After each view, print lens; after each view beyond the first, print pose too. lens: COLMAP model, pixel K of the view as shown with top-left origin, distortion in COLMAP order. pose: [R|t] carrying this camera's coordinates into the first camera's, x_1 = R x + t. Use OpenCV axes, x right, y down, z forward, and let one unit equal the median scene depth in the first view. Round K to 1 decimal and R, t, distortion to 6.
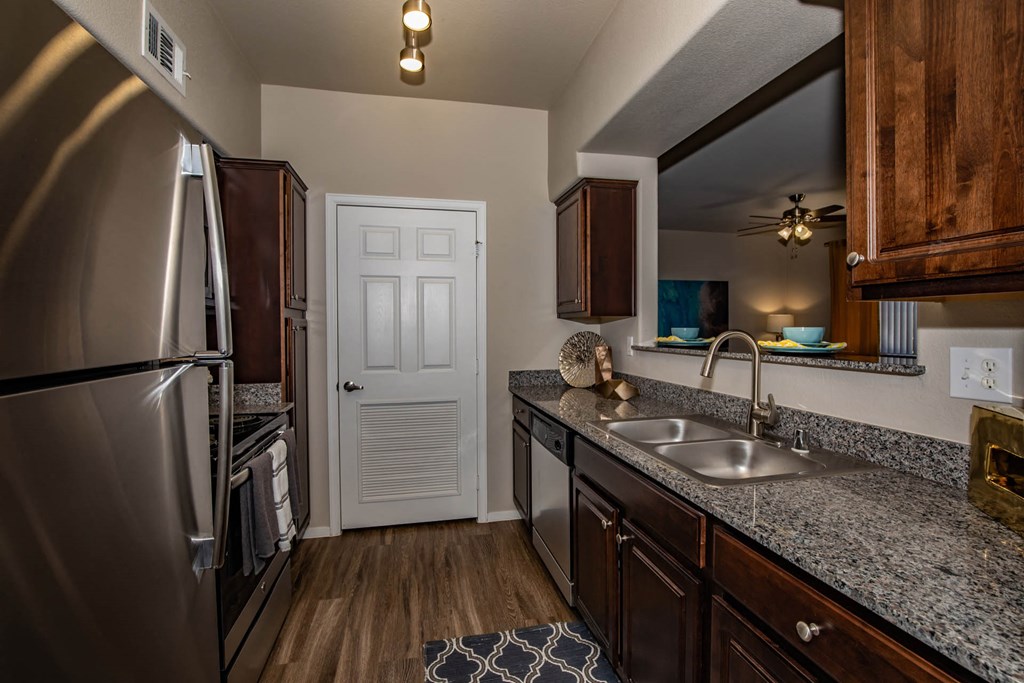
lens RADIAL K [[469.7, 0, 518.5], [0, 469.7, 340.5], [0, 0, 1]] dist [-0.021043, 0.006039]
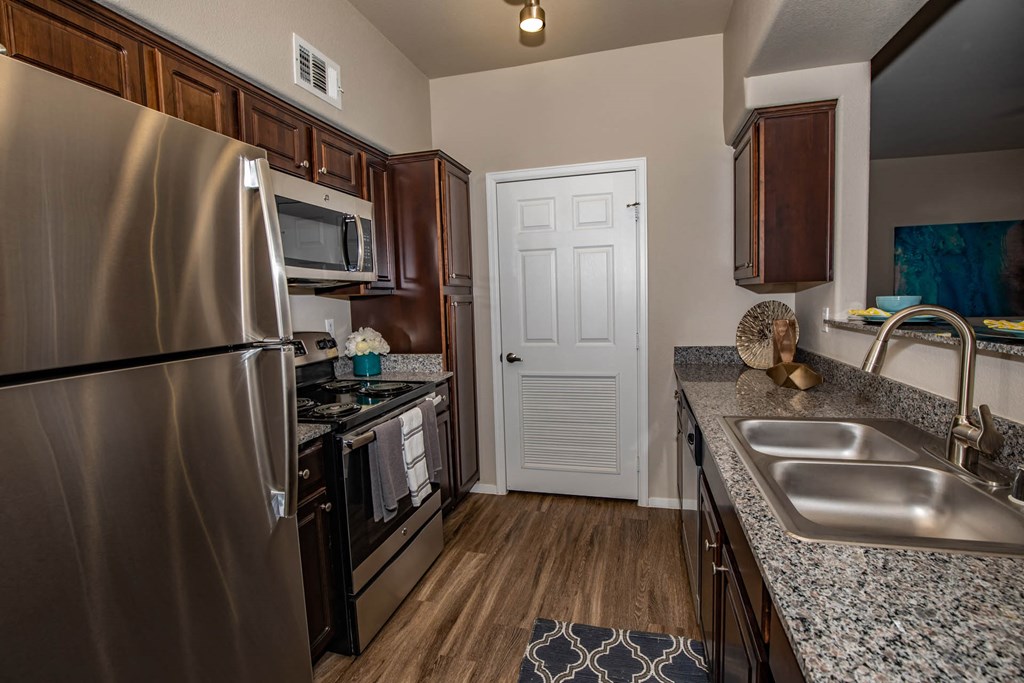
lens RADIAL K [[469.7, 0, 519.6], [0, 469.7, 339.0], [0, 0, 1]] dist [-0.021043, 0.006039]
pose [[0.887417, 0.019026, -0.460574, 0.170196], [0.013482, 0.997649, 0.067189, -0.017515], [0.460770, -0.065834, 0.885075, 0.097596]]
